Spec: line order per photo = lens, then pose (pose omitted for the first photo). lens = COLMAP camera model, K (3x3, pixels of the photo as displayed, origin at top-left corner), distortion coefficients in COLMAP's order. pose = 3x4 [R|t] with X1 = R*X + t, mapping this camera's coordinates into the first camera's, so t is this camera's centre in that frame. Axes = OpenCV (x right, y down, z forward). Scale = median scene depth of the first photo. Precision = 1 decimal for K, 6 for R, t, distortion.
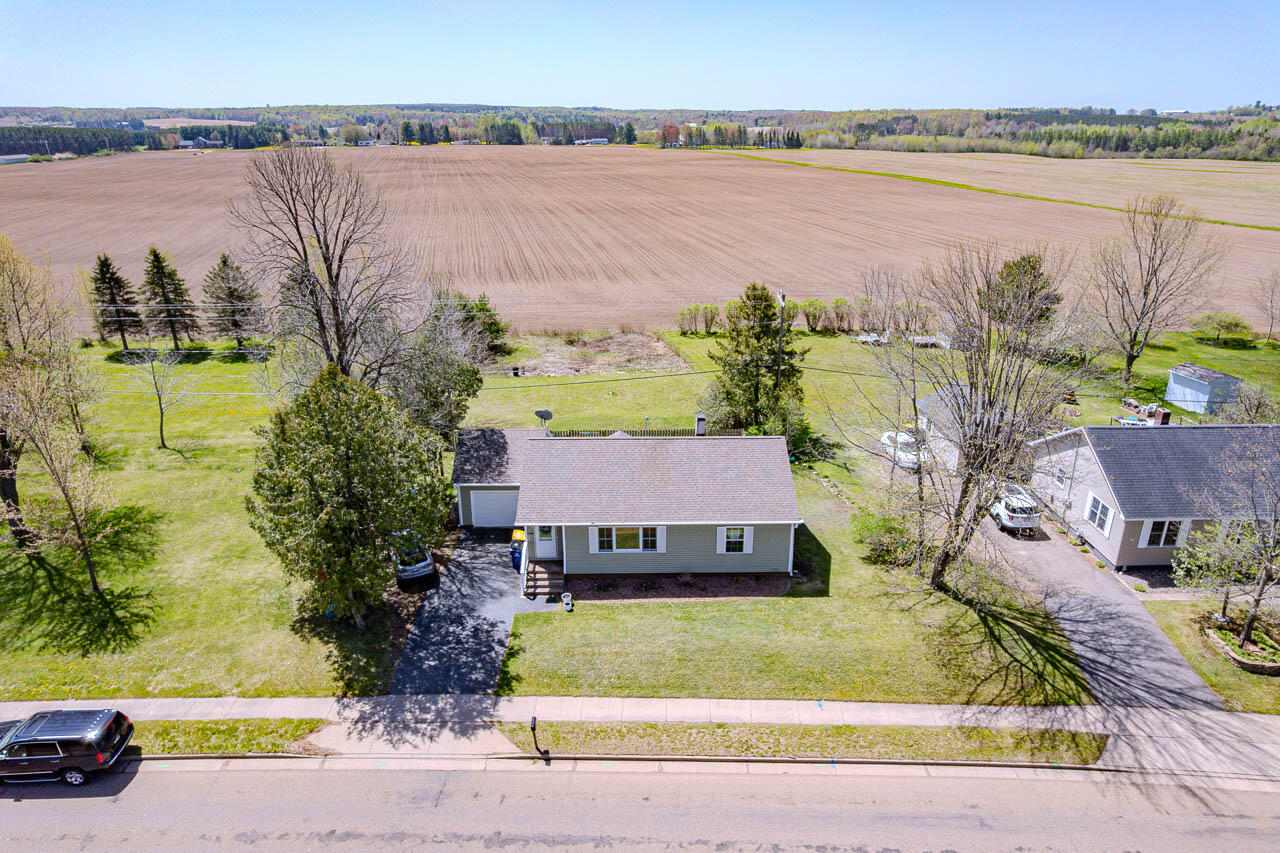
lens RADIAL K [[822.0, 0, 635.2], [0, 822.0, 420.9], [0, 0, 1]] dist [-0.065109, 0.061158]
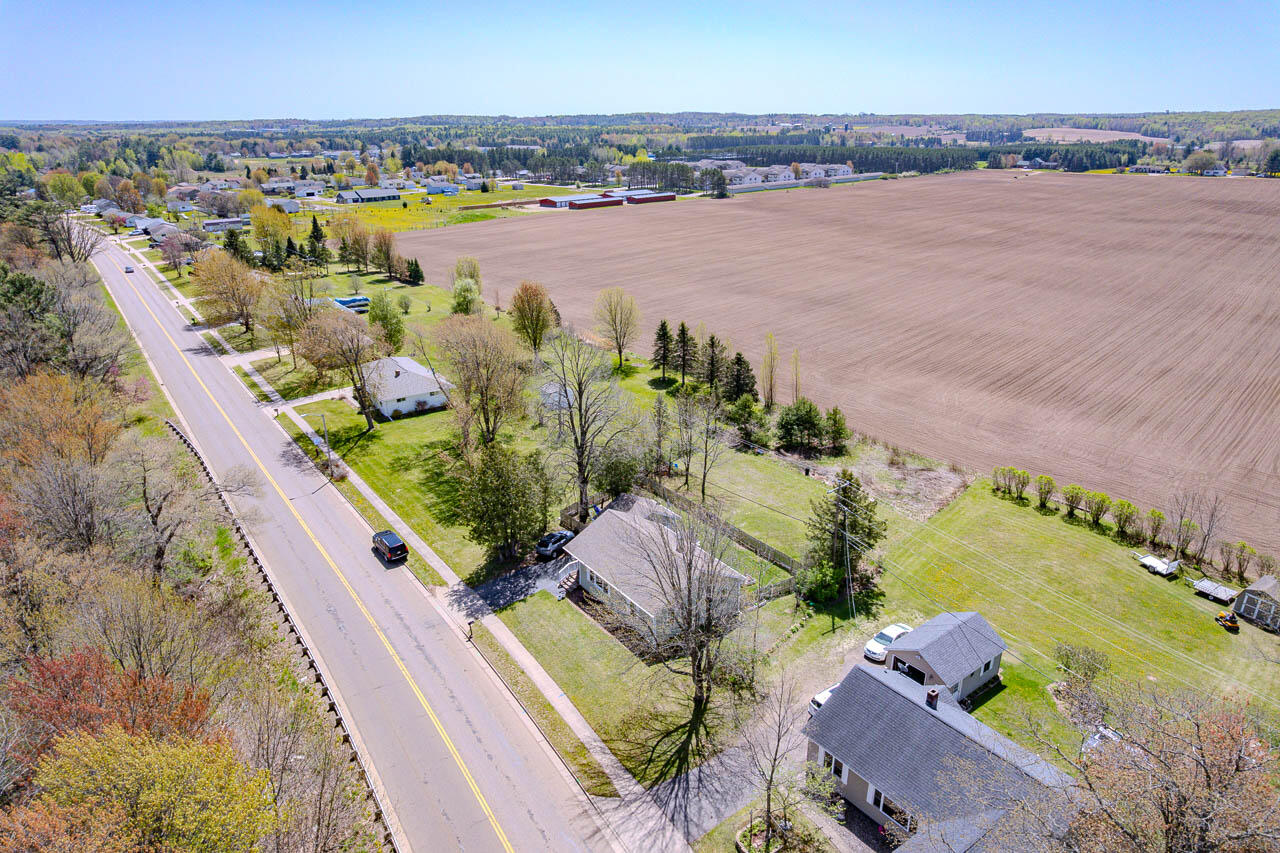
lens RADIAL K [[822.0, 0, 646.7], [0, 822.0, 426.2], [0, 0, 1]] dist [-0.065109, 0.061158]
pose [[0.574715, 0.289875, -0.765294, 0.488548], [-0.285375, 0.947451, 0.144563, -0.171781], [0.766984, 0.135313, 0.627237, -0.031888]]
